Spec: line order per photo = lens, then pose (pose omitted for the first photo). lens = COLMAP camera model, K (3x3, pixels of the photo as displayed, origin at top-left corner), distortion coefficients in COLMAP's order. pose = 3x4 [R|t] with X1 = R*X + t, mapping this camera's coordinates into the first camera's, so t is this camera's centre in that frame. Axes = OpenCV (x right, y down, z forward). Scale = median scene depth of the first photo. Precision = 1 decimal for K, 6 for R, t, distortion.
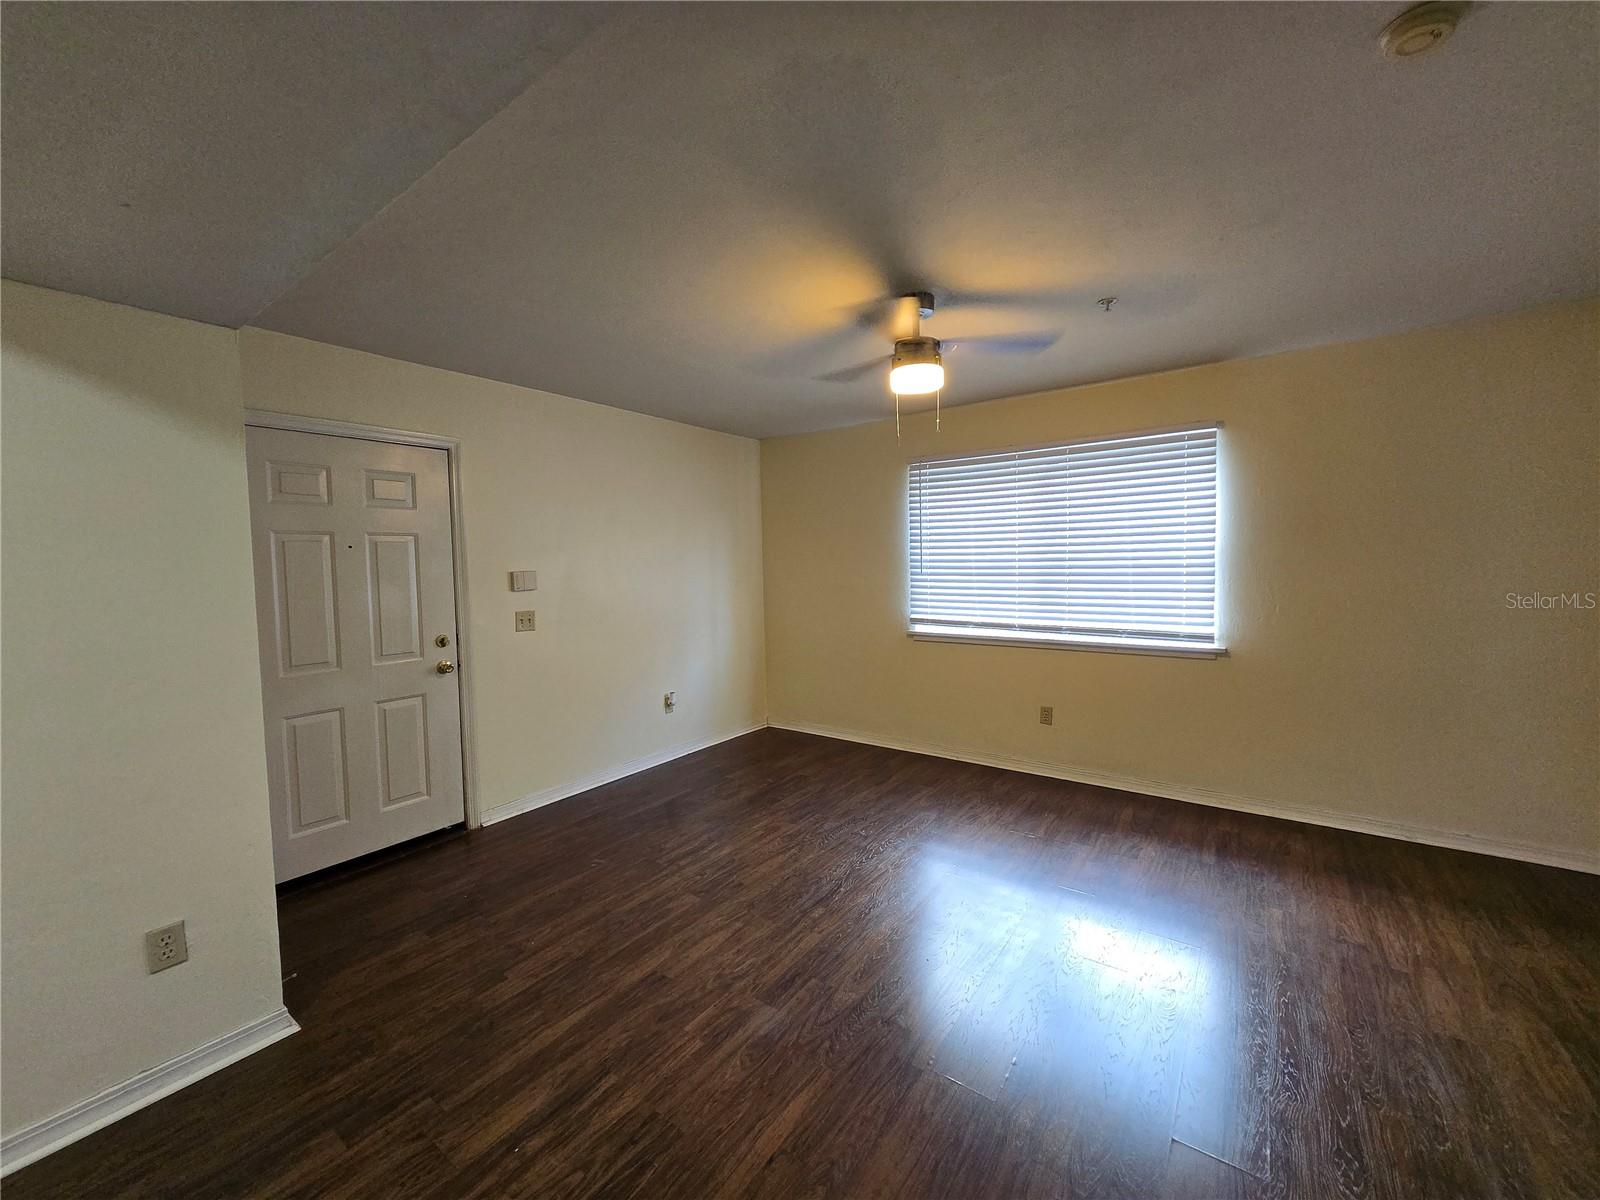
lens RADIAL K [[623.6, 0, 804.2], [0, 623.6, 591.7], [0, 0, 1]] dist [0.002476, -0.003248]
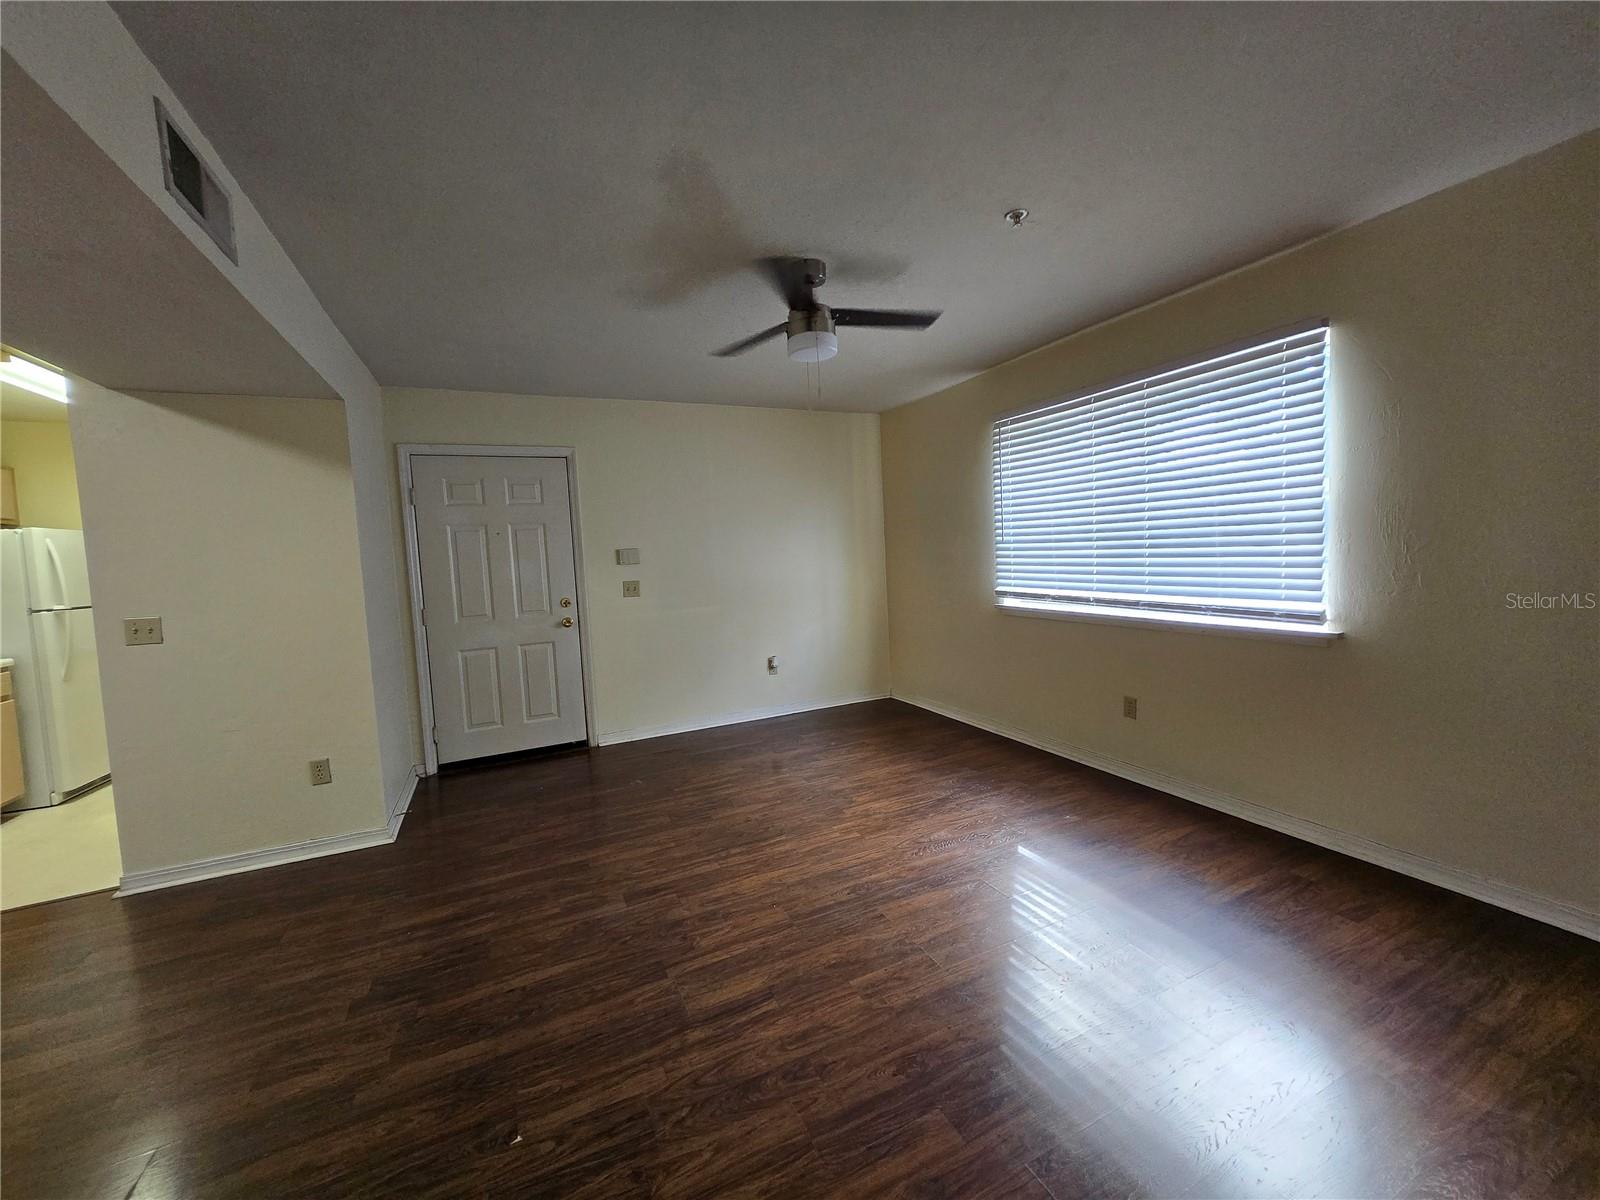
lens RADIAL K [[623.6, 0, 804.2], [0, 623.6, 591.7], [0, 0, 1]] dist [0.002476, -0.003248]
pose [[0.877913, 0.009004, -0.478736, 0.481959], [0.007316, 0.999454, 0.032213, 0.016023], [0.478764, -0.031782, 0.877368, 0.074392]]
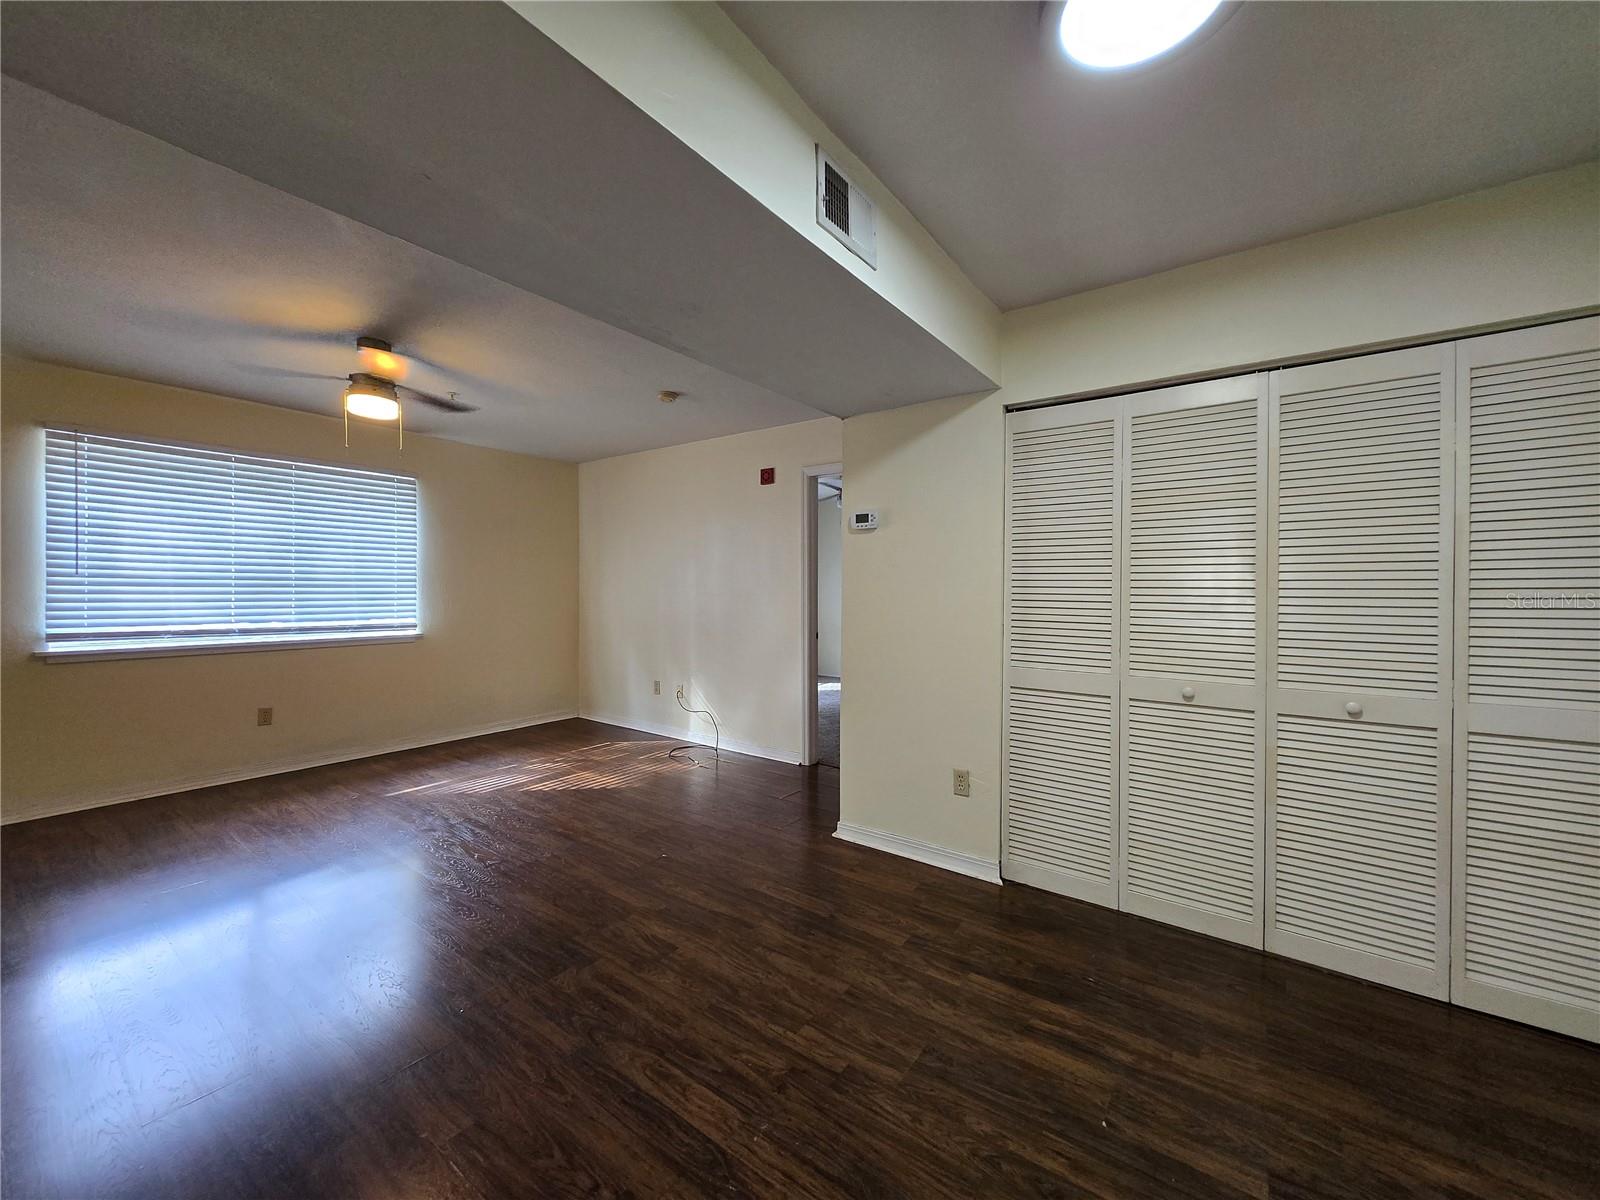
lens RADIAL K [[623.6, 0, 804.2], [0, 623.6, 591.7], [0, 0, 1]] dist [0.002476, -0.003248]
pose [[0.000144, 0.012316, 0.999924, -0.758064], [0.042728, 0.999011, -0.012311, 0.052154], [-0.999087, 0.042727, -0.000383, 0.129423]]
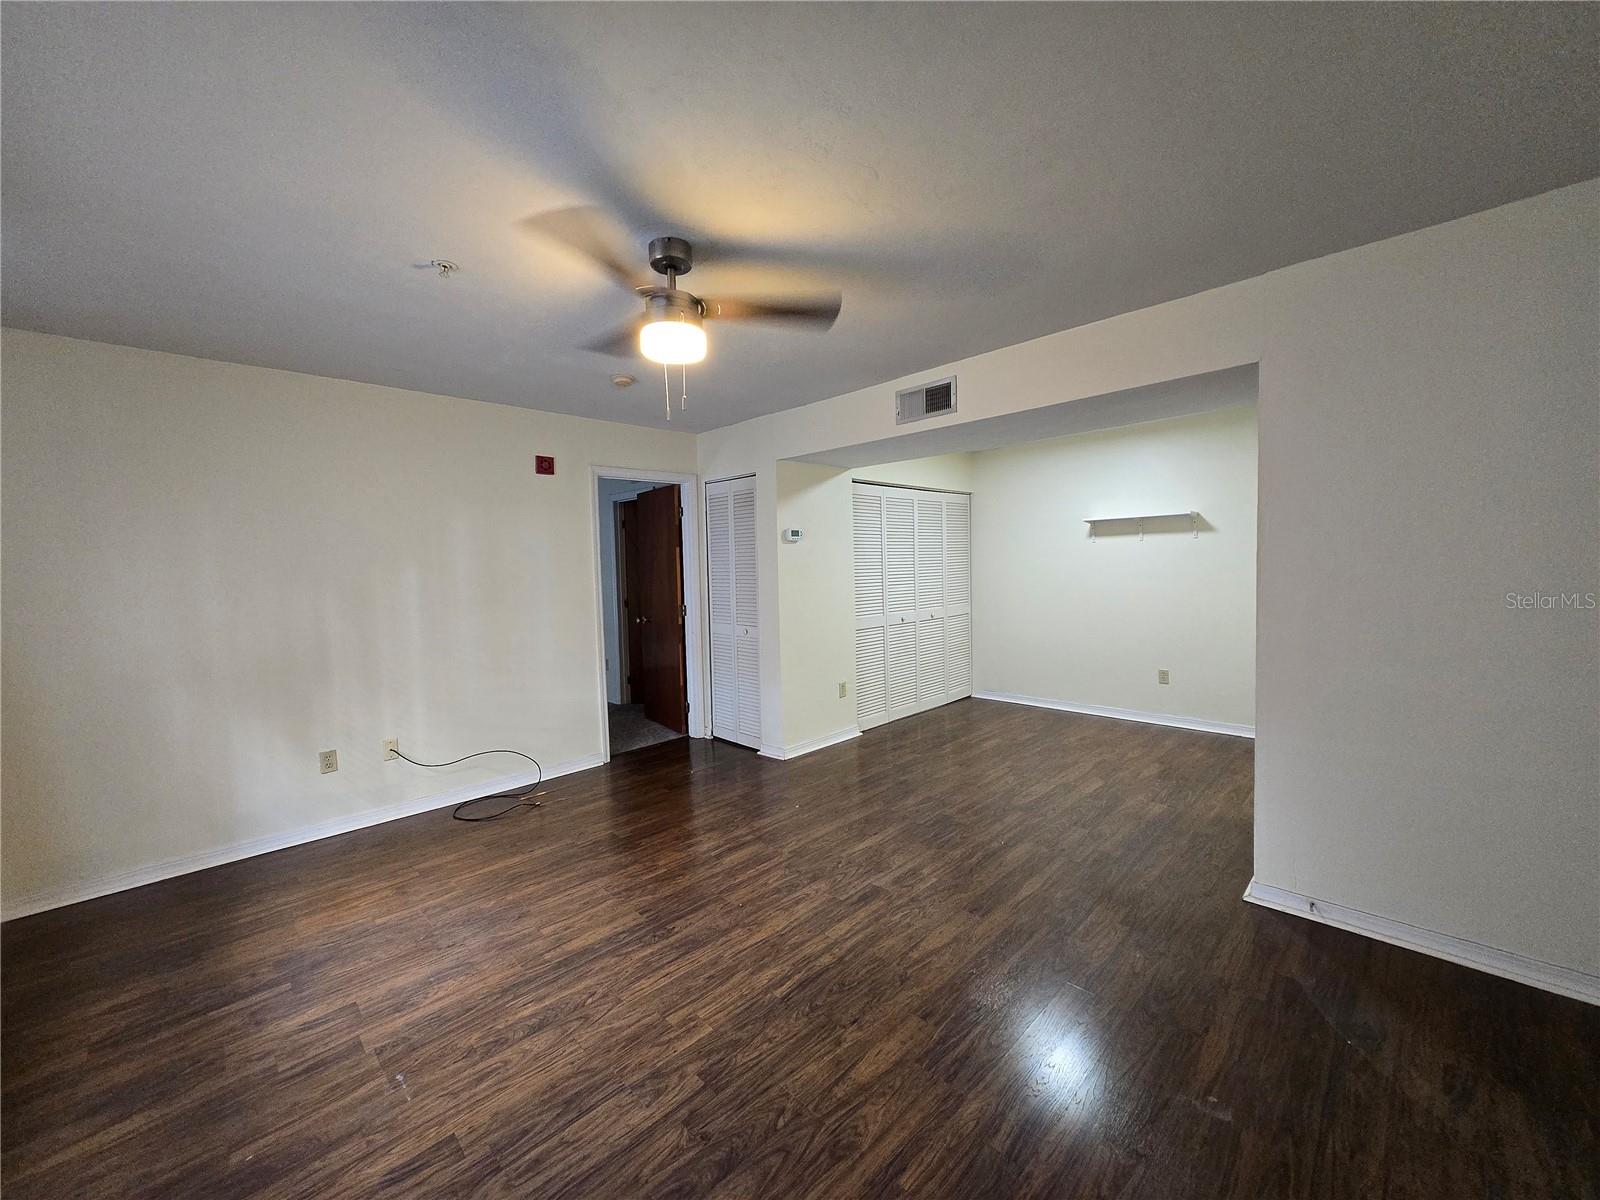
lens RADIAL K [[620.3, 0, 802.4], [0, 620.3, 592.7], [0, 0, 1]] dist [0.002557, -0.005483]
pose [[-0.985736, 0.039142, 0.163684, -0.081792], [0.054531, 0.994393, 0.090604, -0.055262], [-0.159220, 0.098237, -0.982343, 1.336324]]
